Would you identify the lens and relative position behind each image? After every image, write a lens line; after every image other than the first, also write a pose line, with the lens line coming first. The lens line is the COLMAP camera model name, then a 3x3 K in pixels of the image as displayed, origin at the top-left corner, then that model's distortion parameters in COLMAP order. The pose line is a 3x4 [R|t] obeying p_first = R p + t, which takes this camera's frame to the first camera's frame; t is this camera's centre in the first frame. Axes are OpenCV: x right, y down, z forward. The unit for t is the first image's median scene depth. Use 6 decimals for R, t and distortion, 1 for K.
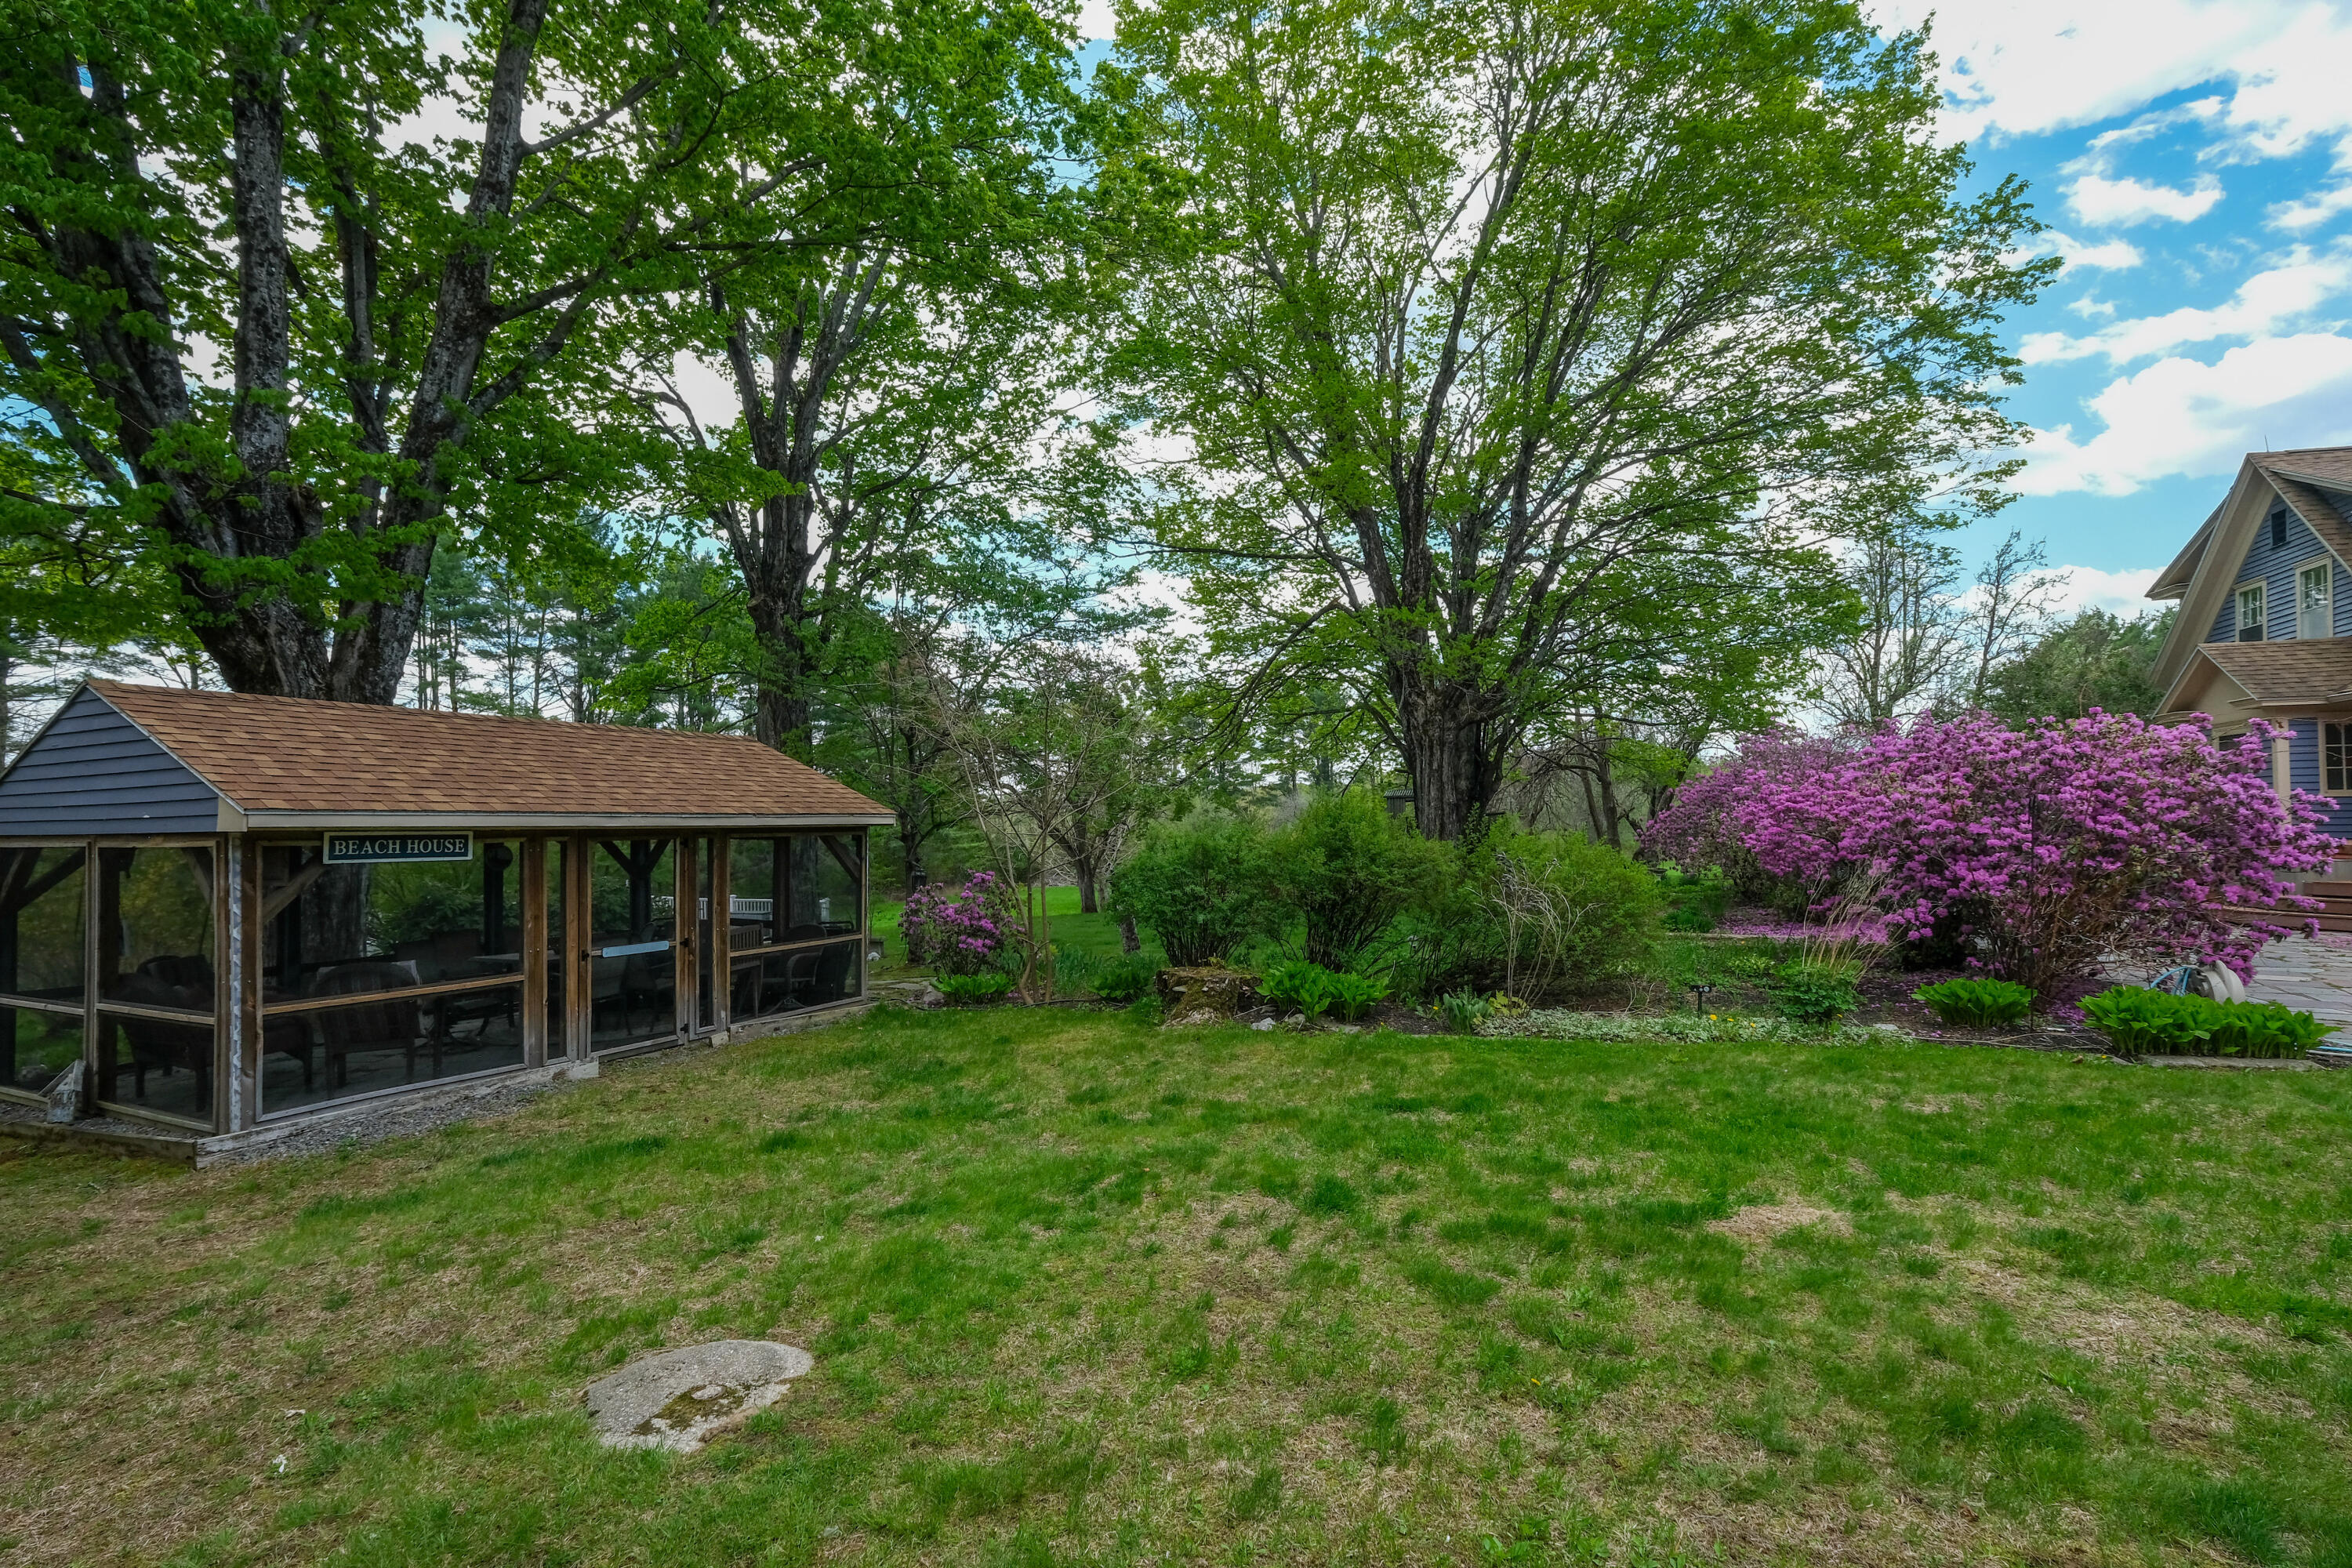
lens RADIAL K [[1033.4, 0, 1165.1], [0, 1033.4, 811.2], [0, 0, 1]] dist [-0.002875, -0.001012]
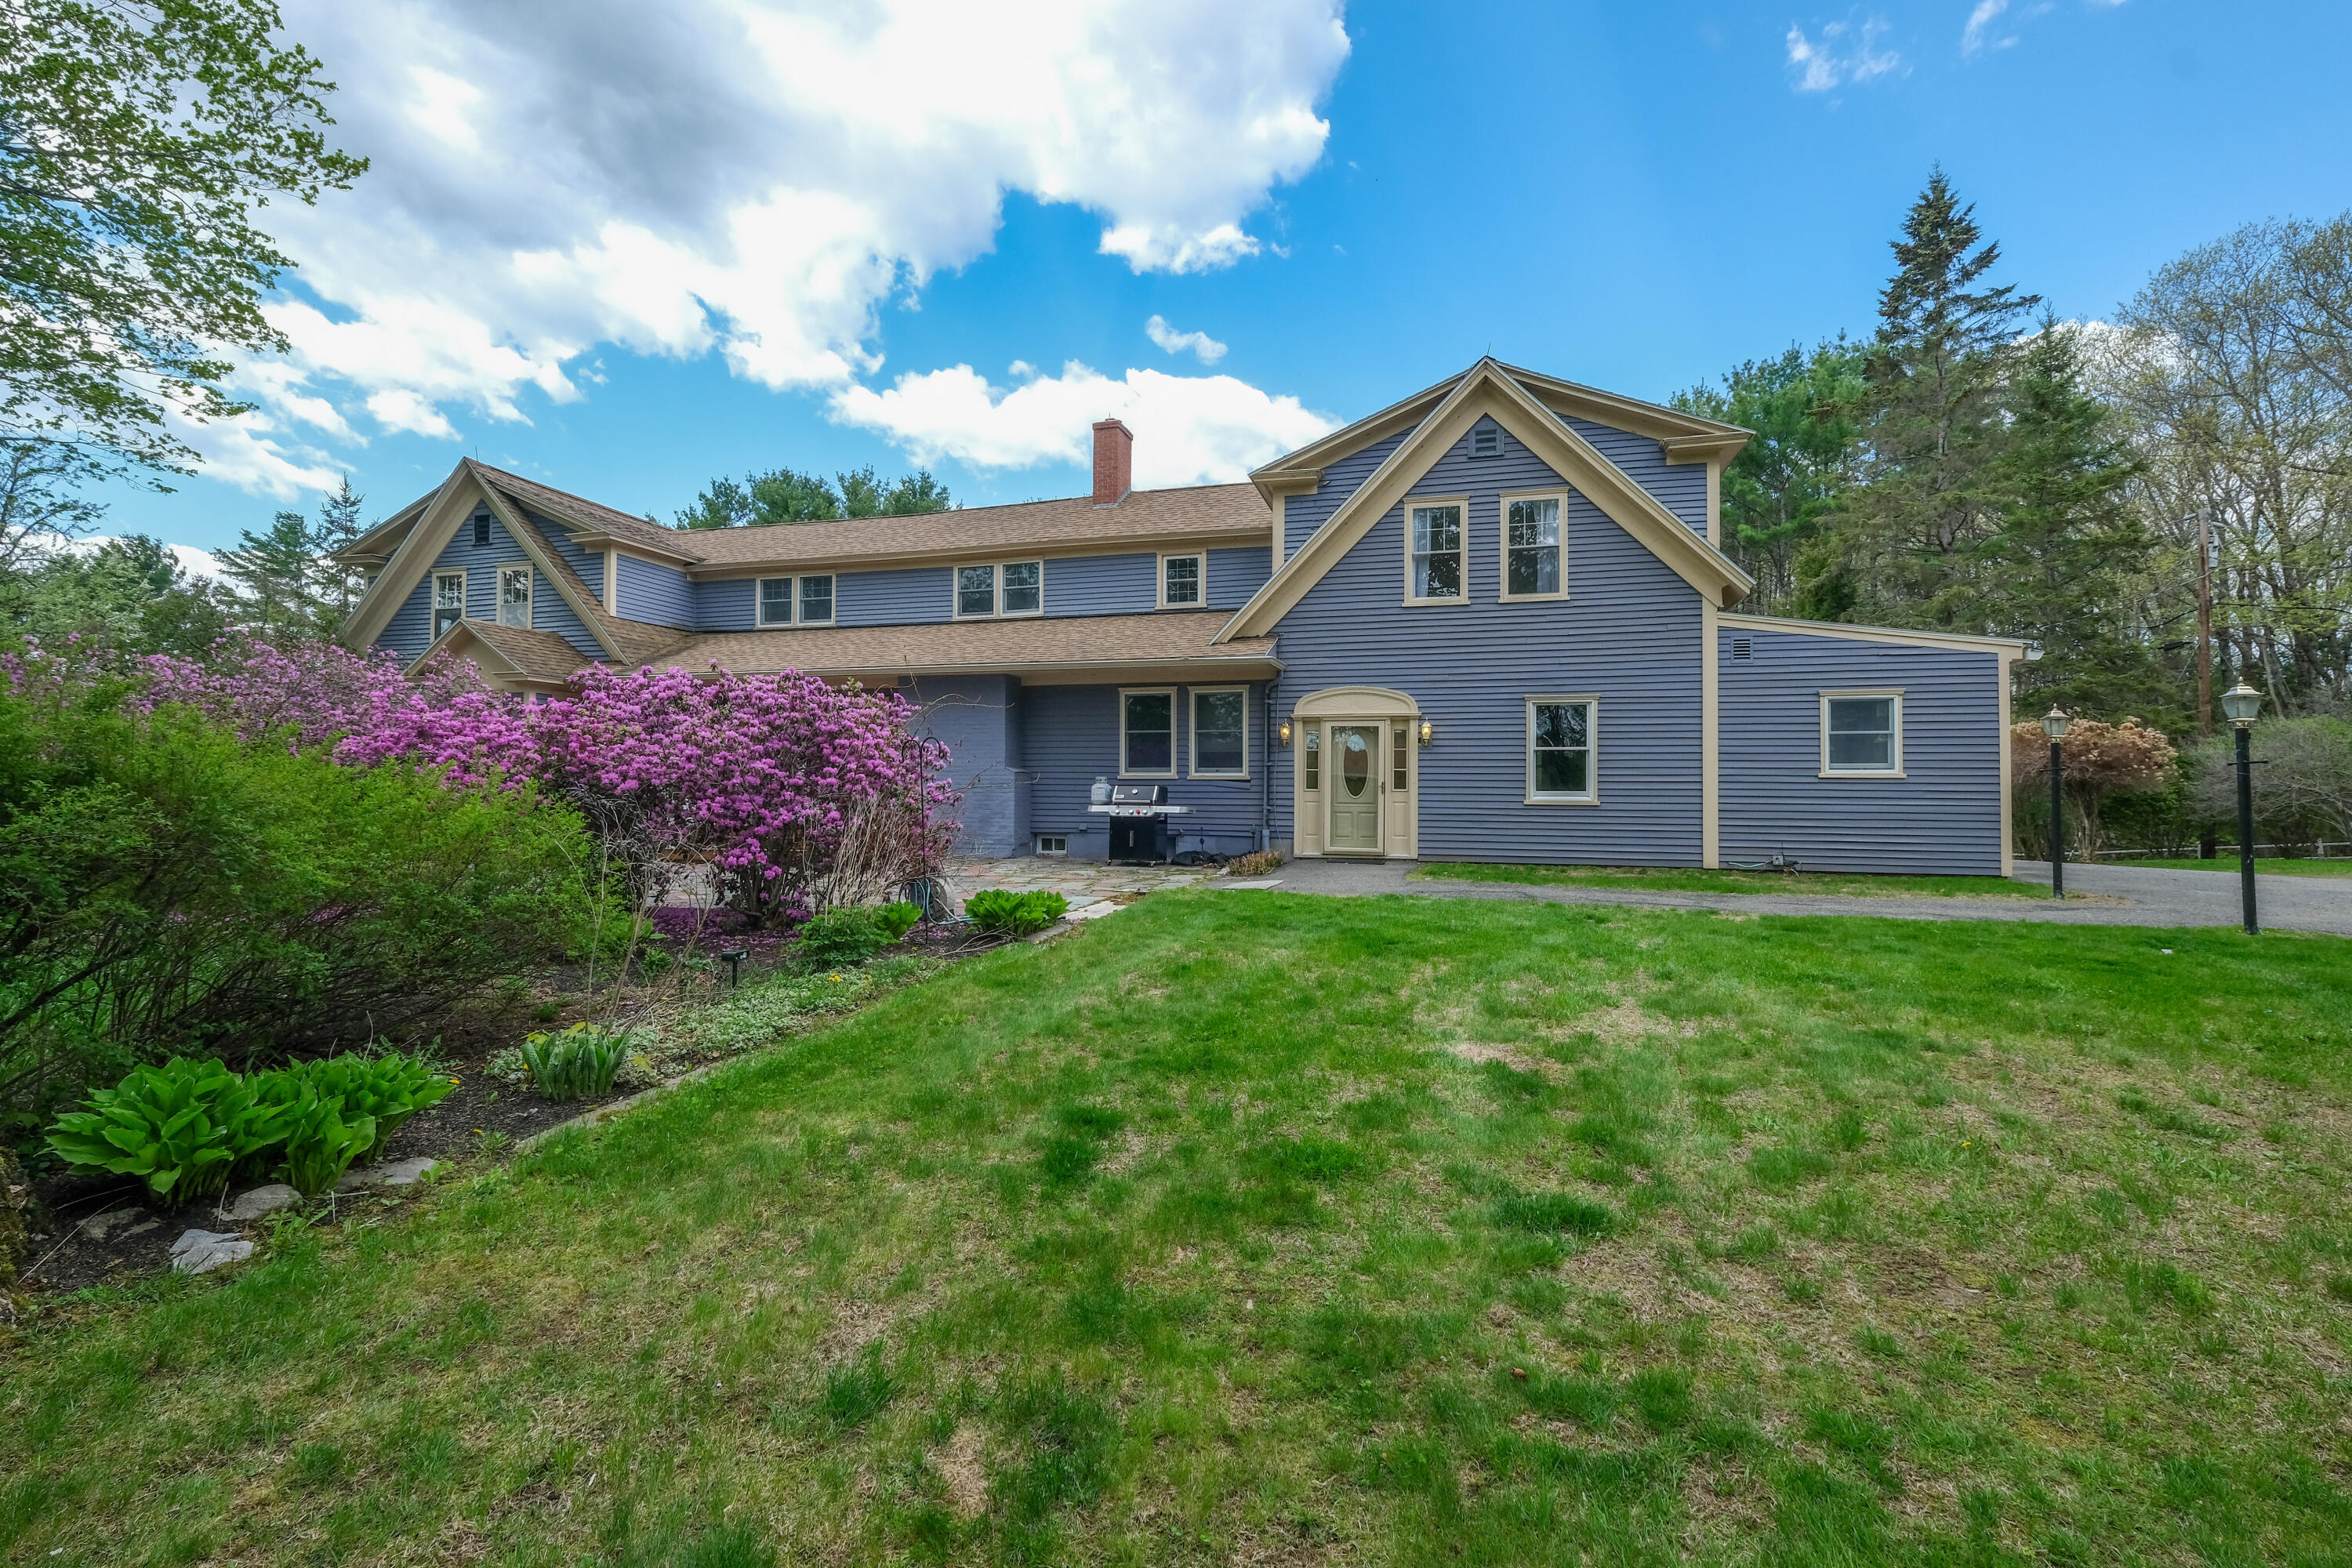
lens RADIAL K [[1033.4, 0, 1183.4], [0, 1033.4, 780.5], [0, 0, 1]] dist [-0.002875, -0.001012]
pose [[-0.087154, 0.020701, 0.995980, -0.263760], [-0.013834, 0.999663, -0.021988, 0.043085], [-0.996099, -0.015694, -0.086838, 0.642380]]
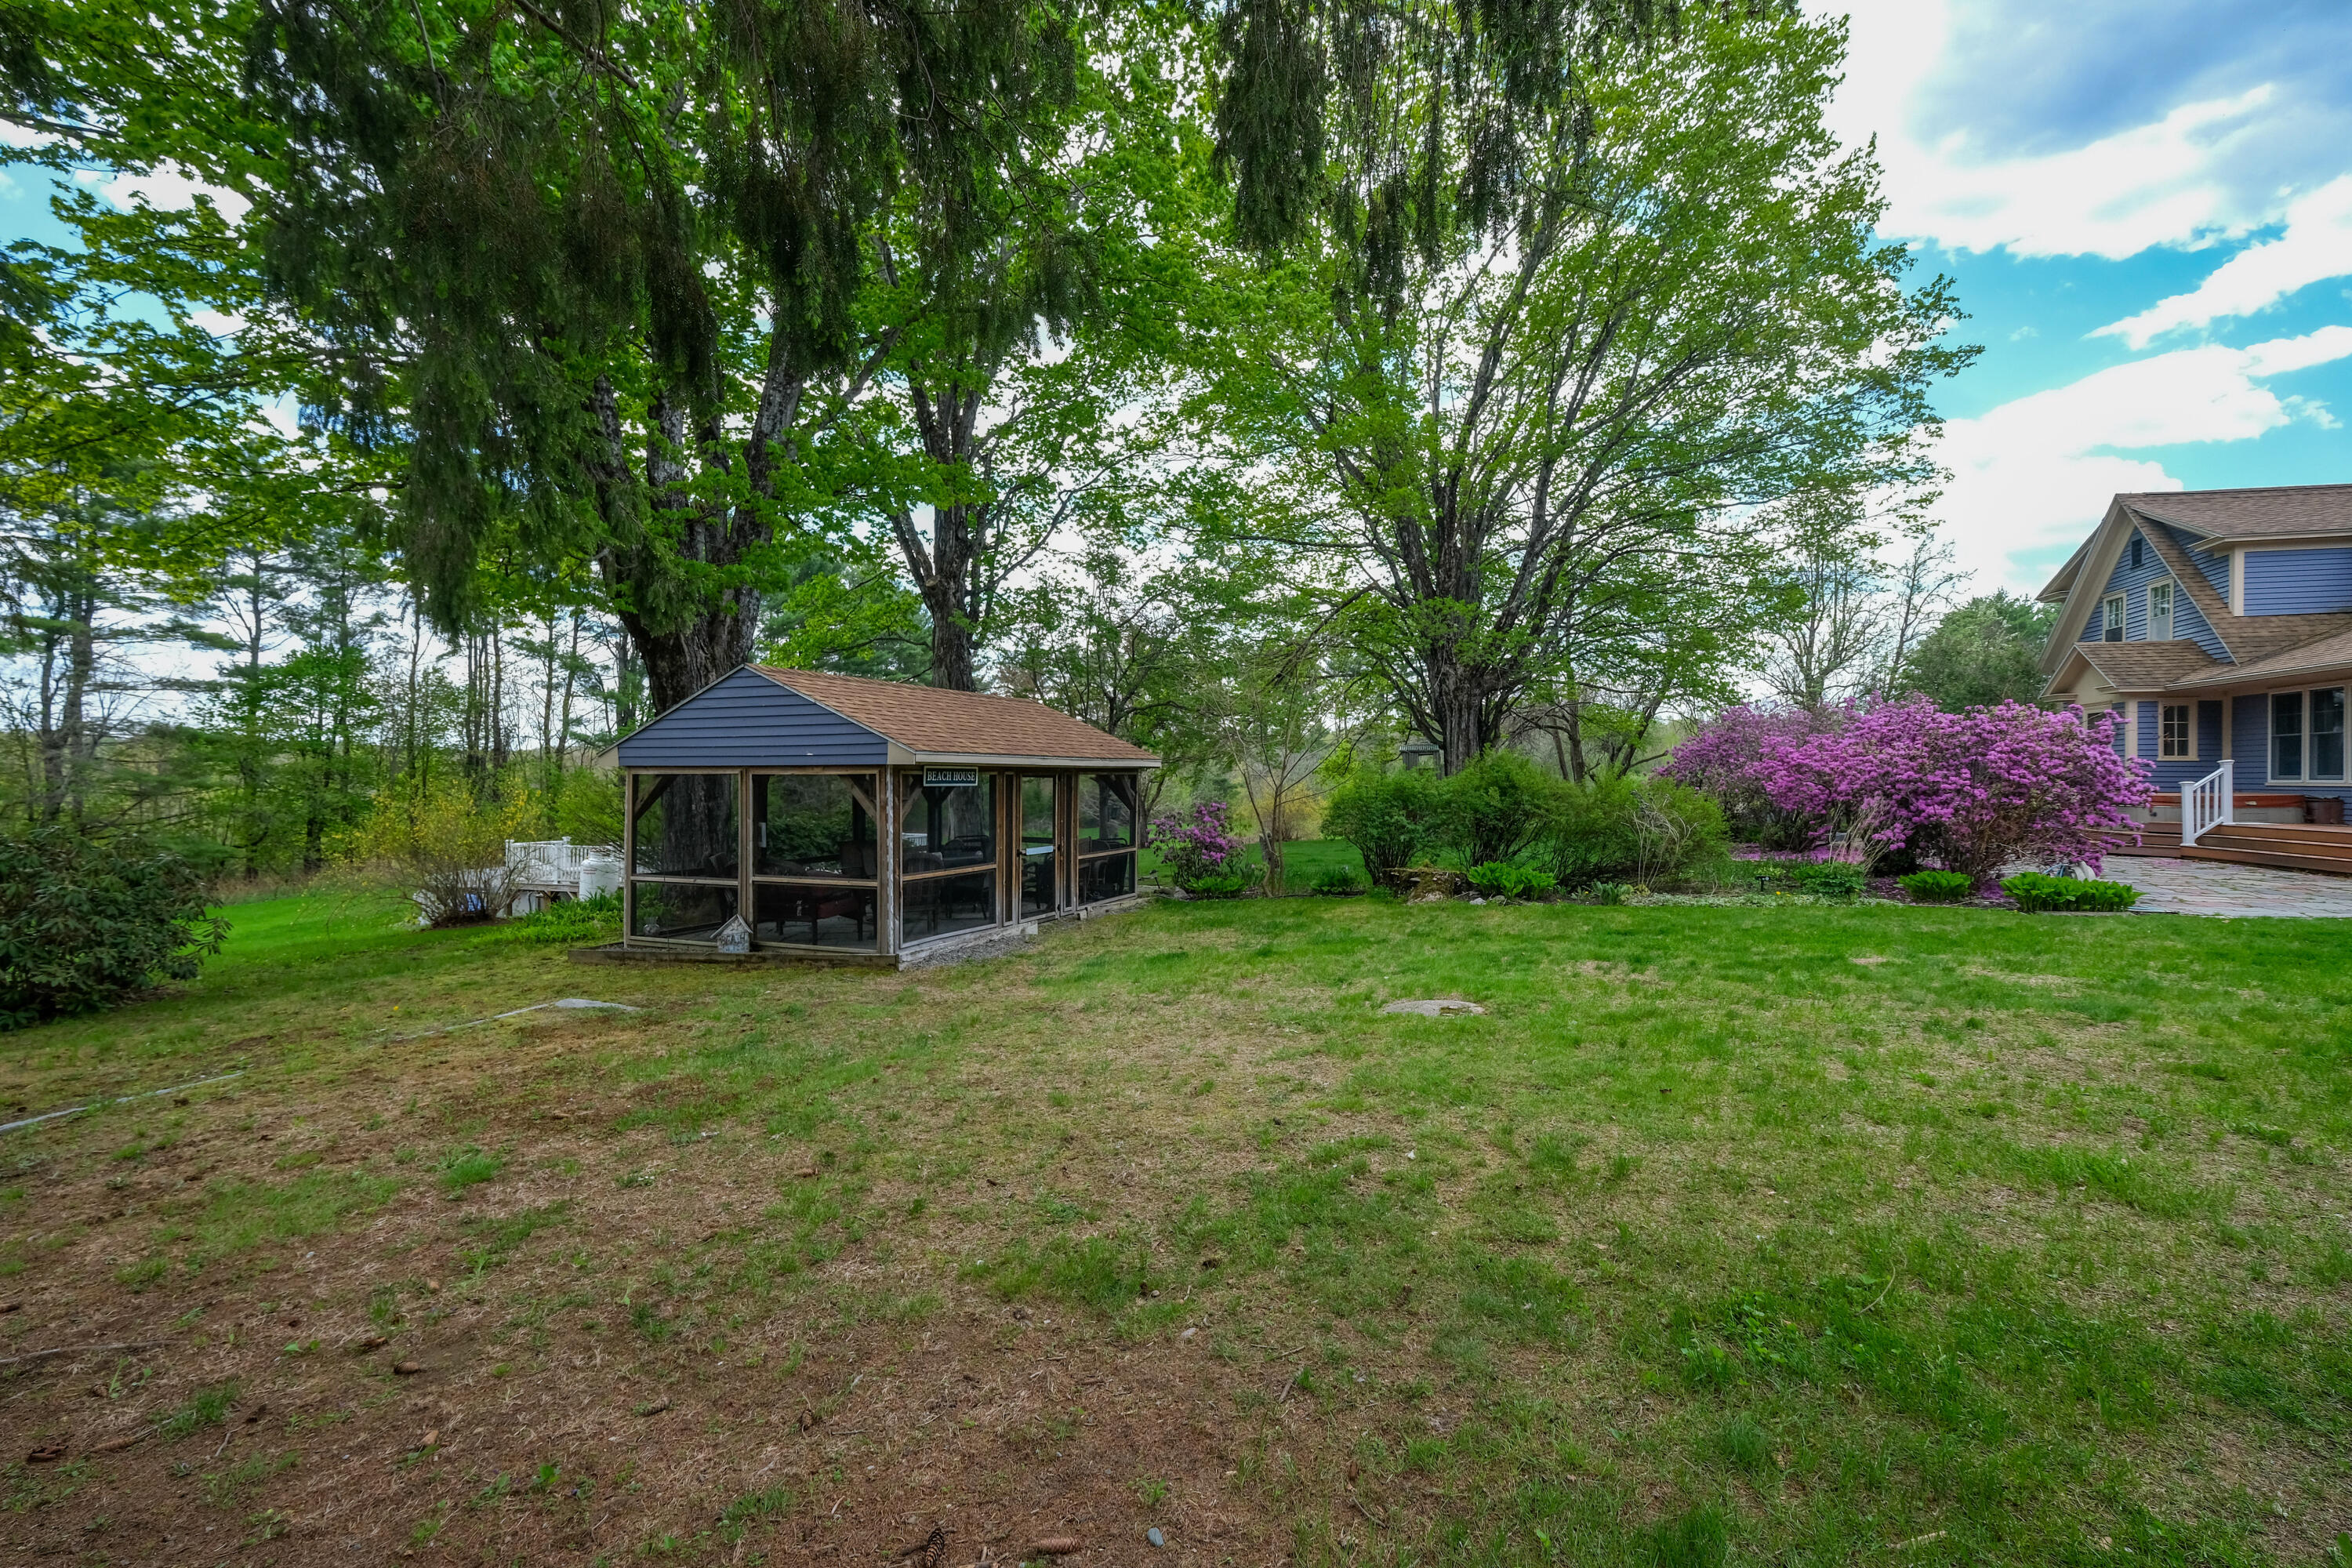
lens RADIAL K [[1033.4, 0, 1154.9], [0, 1033.4, 765.2], [0, 0, 1]] dist [-0.002875, -0.001012]
pose [[0.998299, 0.012940, 0.056843, -0.423981], [-0.012974, 0.999916, 0.000226, 0.011870], [-0.056835, -0.000963, 0.998383, -0.431634]]
